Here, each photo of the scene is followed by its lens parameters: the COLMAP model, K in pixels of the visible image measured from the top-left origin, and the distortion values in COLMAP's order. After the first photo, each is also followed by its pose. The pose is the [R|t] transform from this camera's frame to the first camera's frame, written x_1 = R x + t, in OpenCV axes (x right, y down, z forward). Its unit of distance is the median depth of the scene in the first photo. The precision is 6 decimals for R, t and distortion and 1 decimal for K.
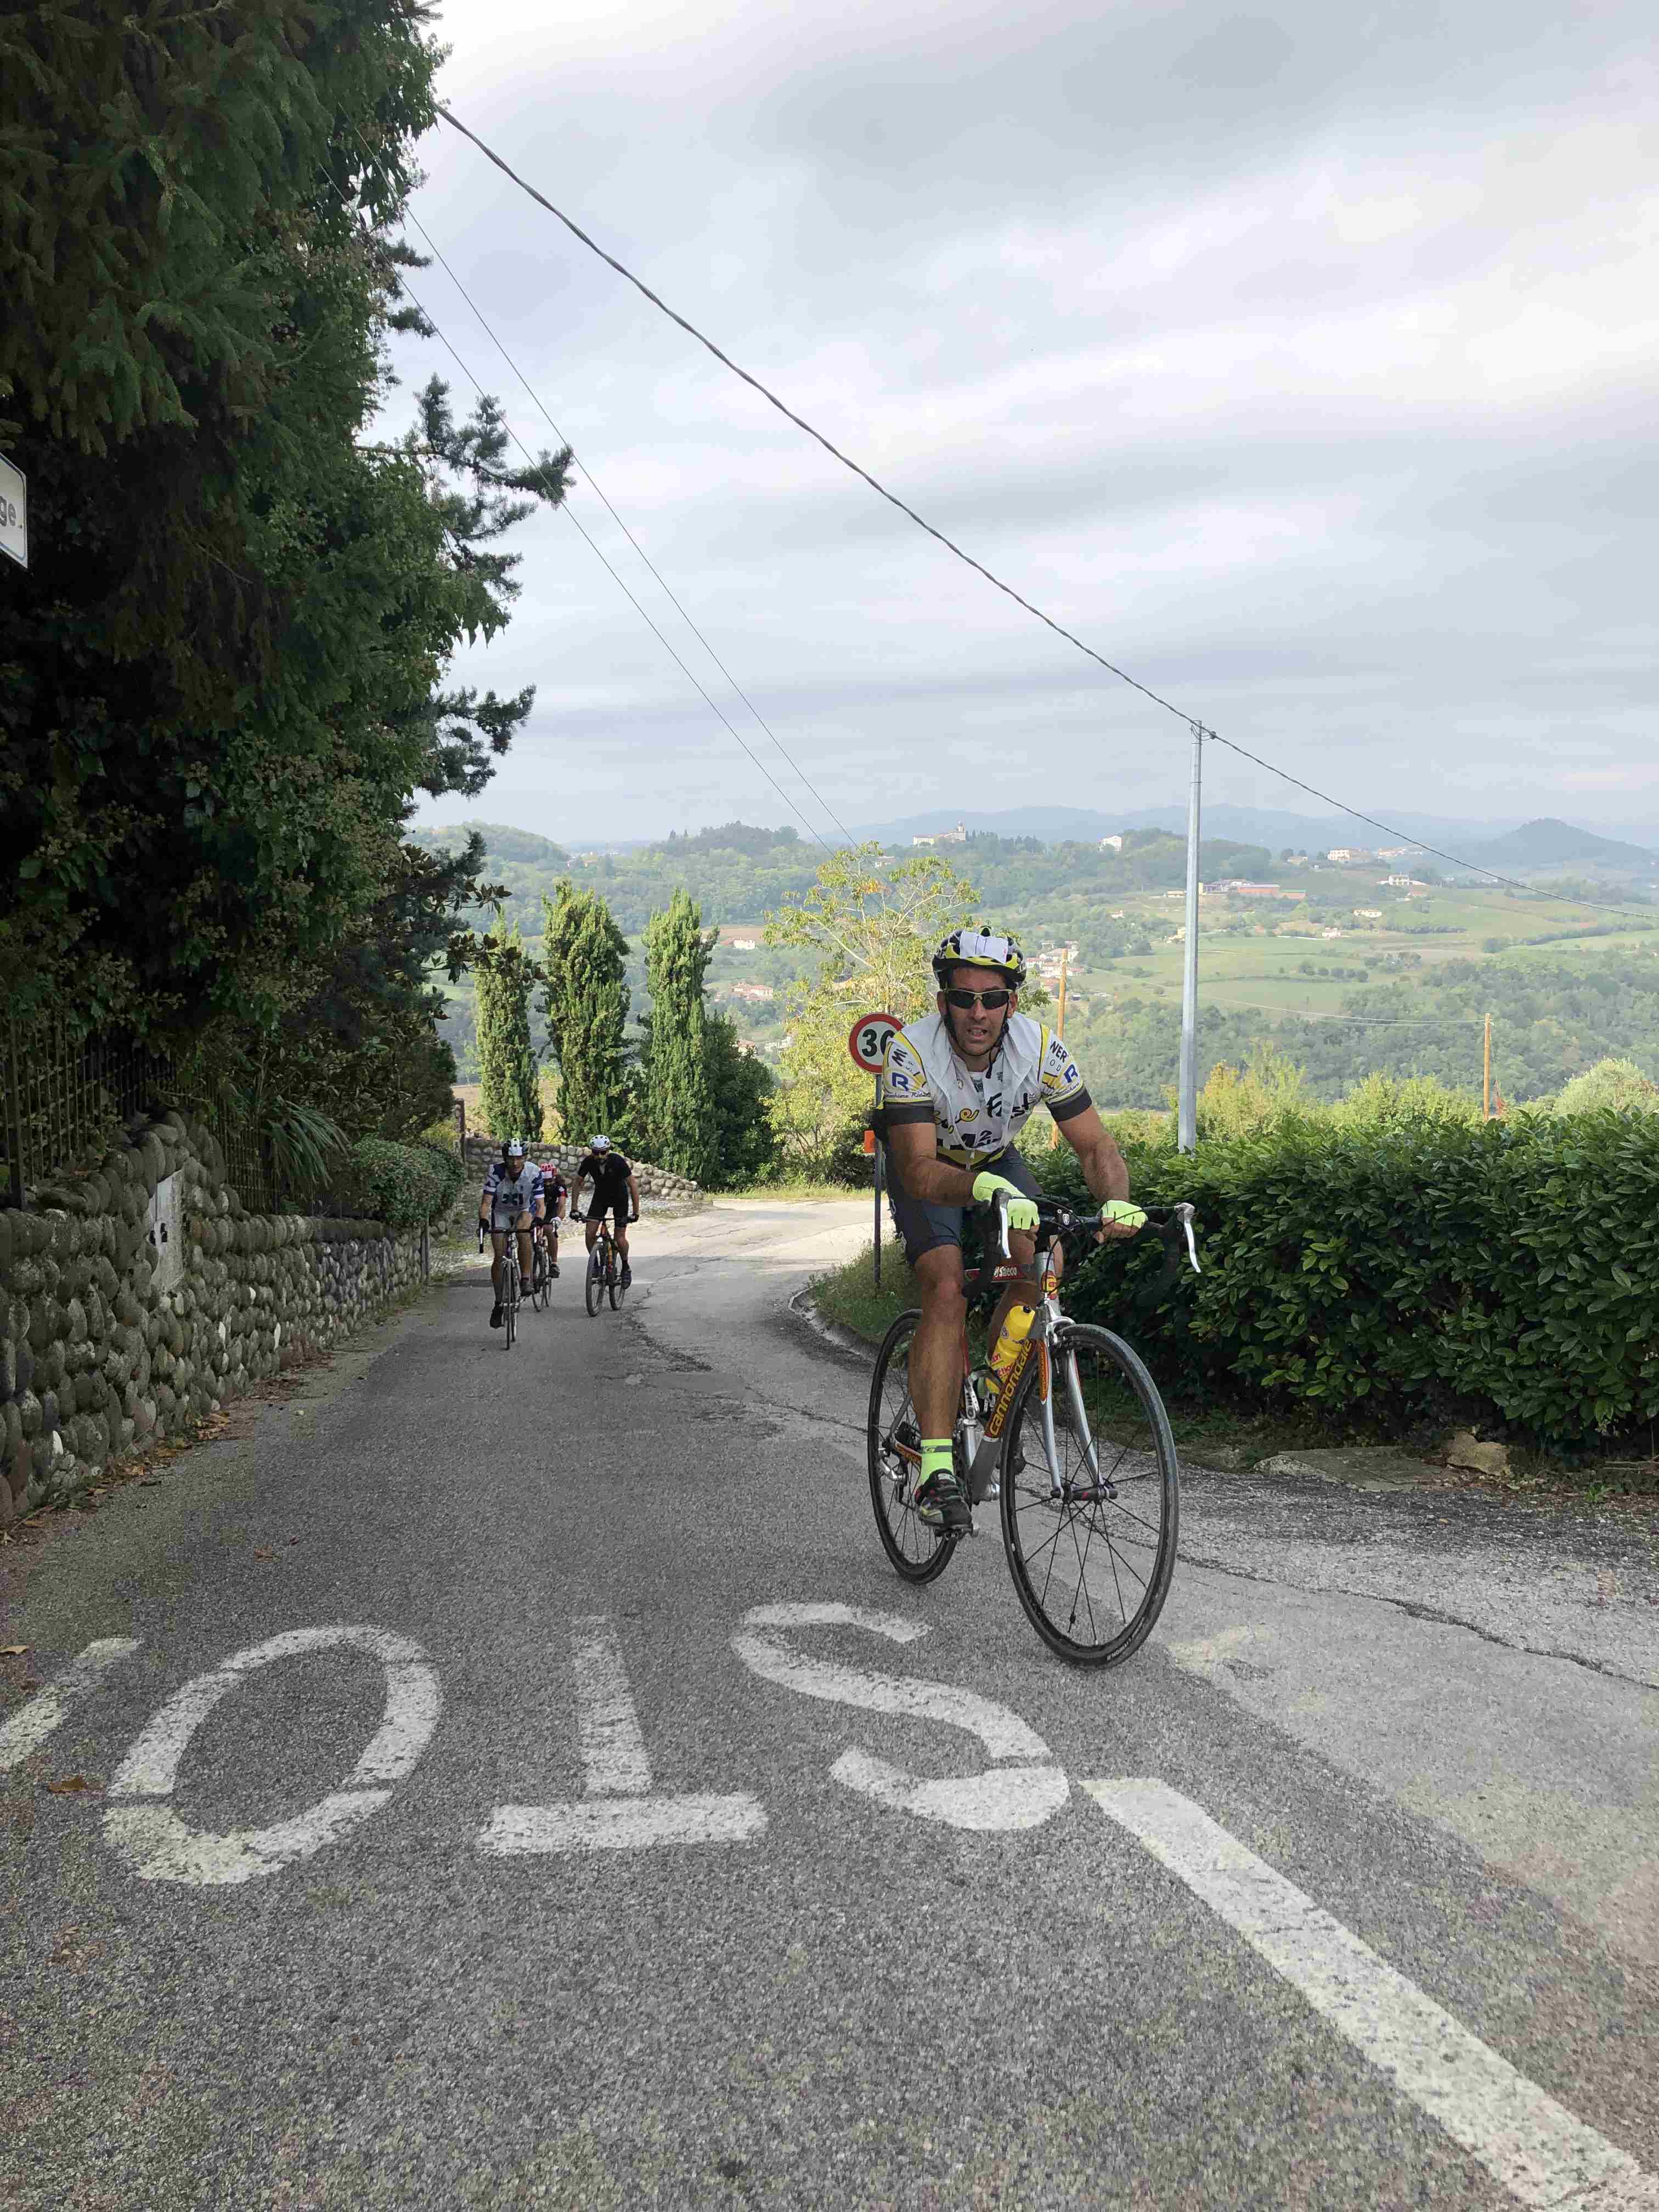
lens RADIAL K [[1807.4, 0, 837.9], [0, 1807.4, 1105.9], [0, 0, 1]] dist [0.009873, 0.016387]
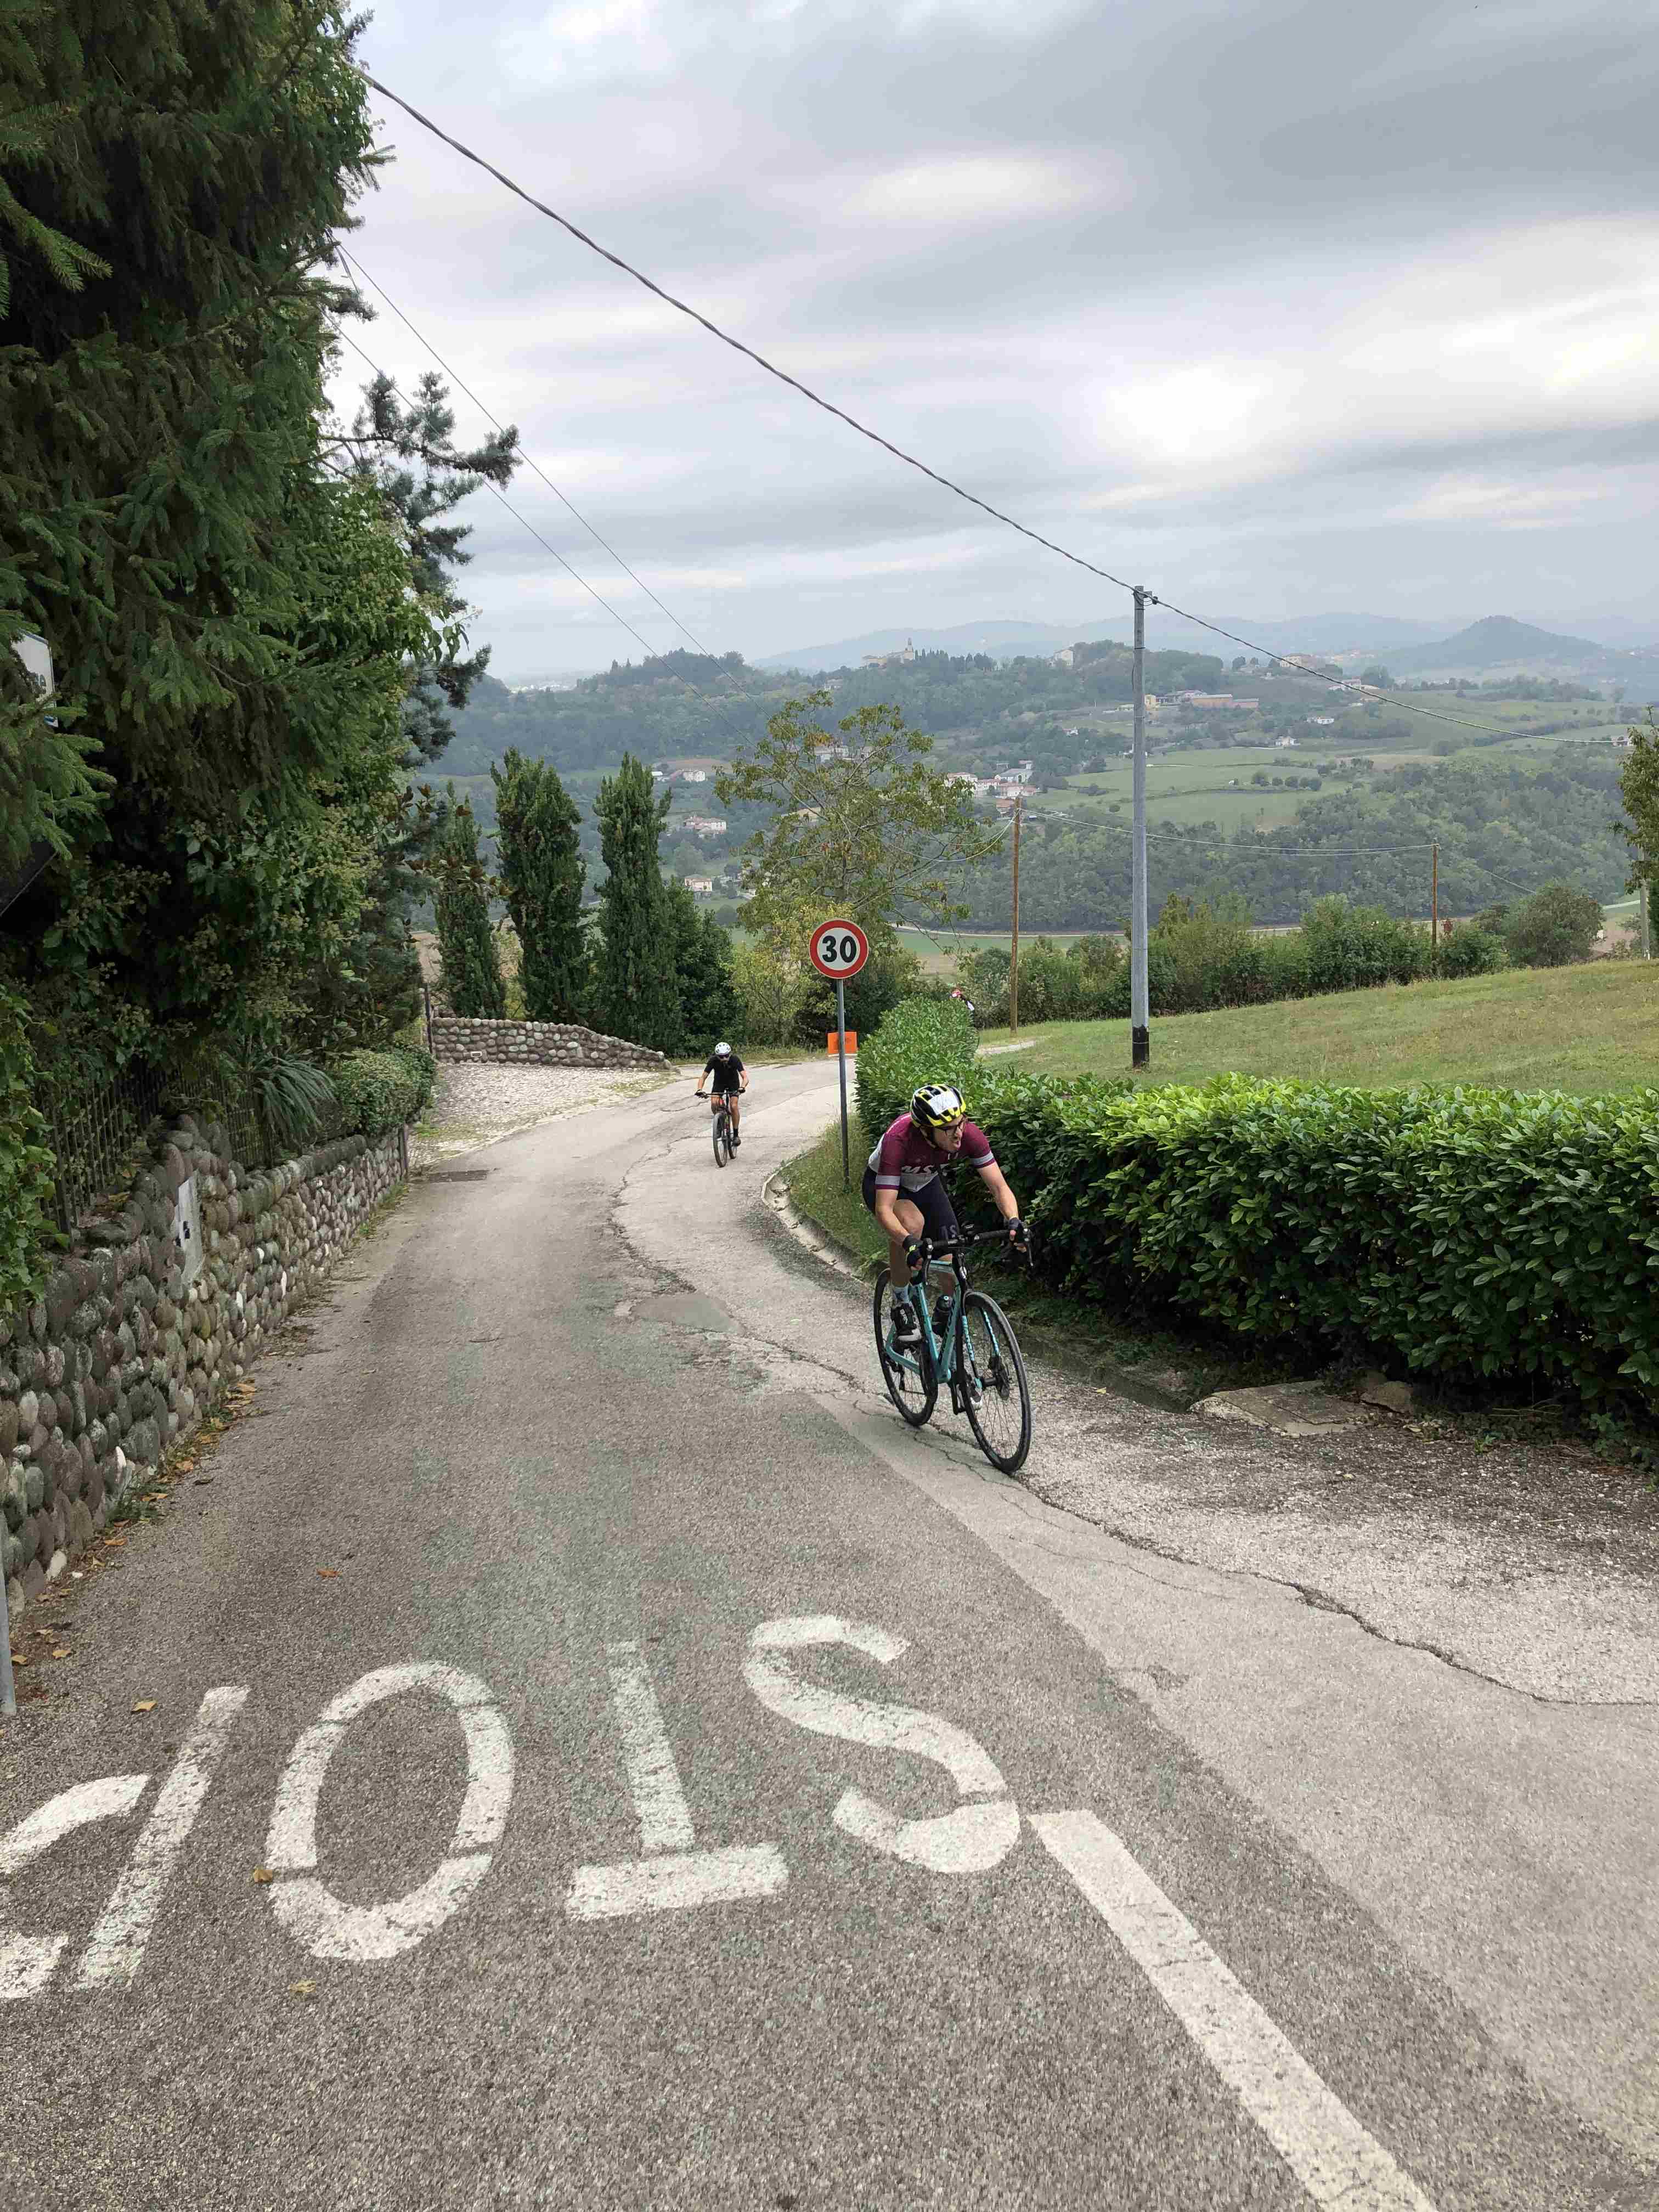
lens RADIAL K [[1826.6, 0, 851.0], [0, 1826.6, 1076.1], [0, 0, 1]] dist [0.006703, 0.015145]
pose [[0.998705, -0.043097, 0.027032, -0.001863], [0.040553, 0.995252, 0.088483, -0.123248], [-0.030717, -0.087272, 0.995711, -0.110313]]
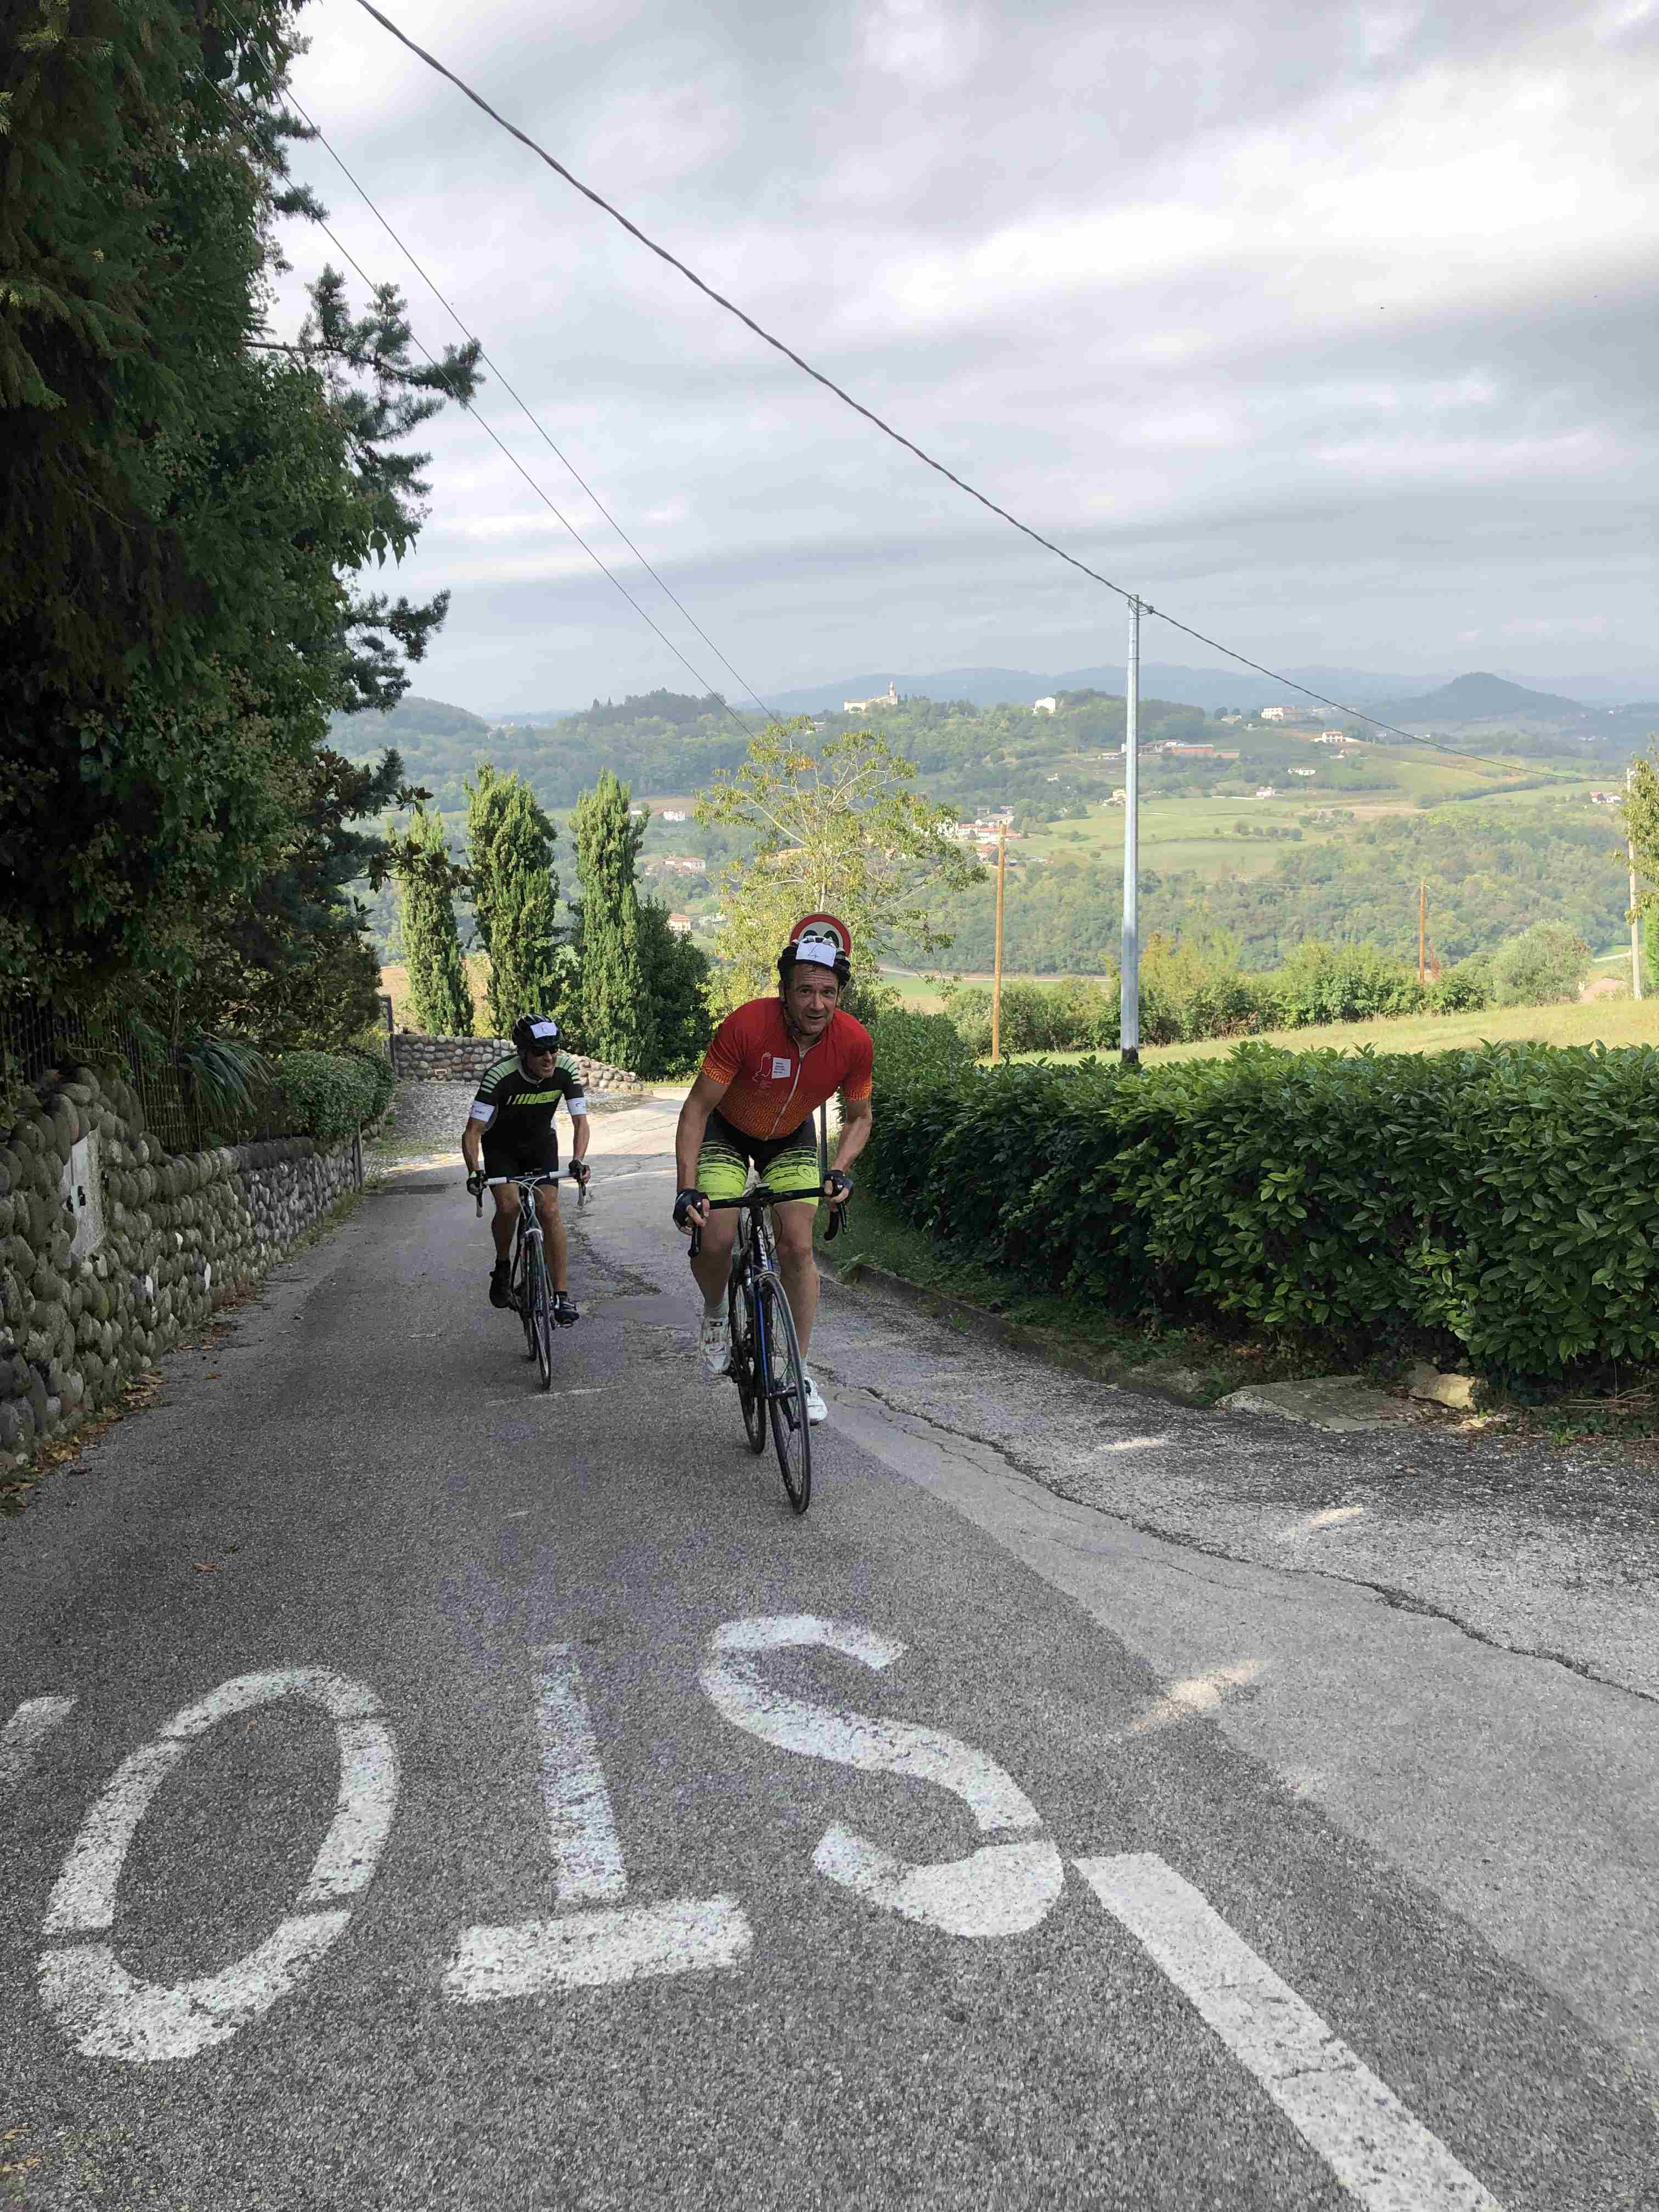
lens RADIAL K [[1819.9, 0, 858.1], [0, 1819.9, 1077.0], [0, 0, 1]] dist [0.004527, 0.053544]
pose [[0.998550, -0.029112, 0.045271, -0.005754], [0.026367, 0.997845, 0.060091, -0.047723], [-0.046923, -0.058811, 0.997166, 0.028797]]
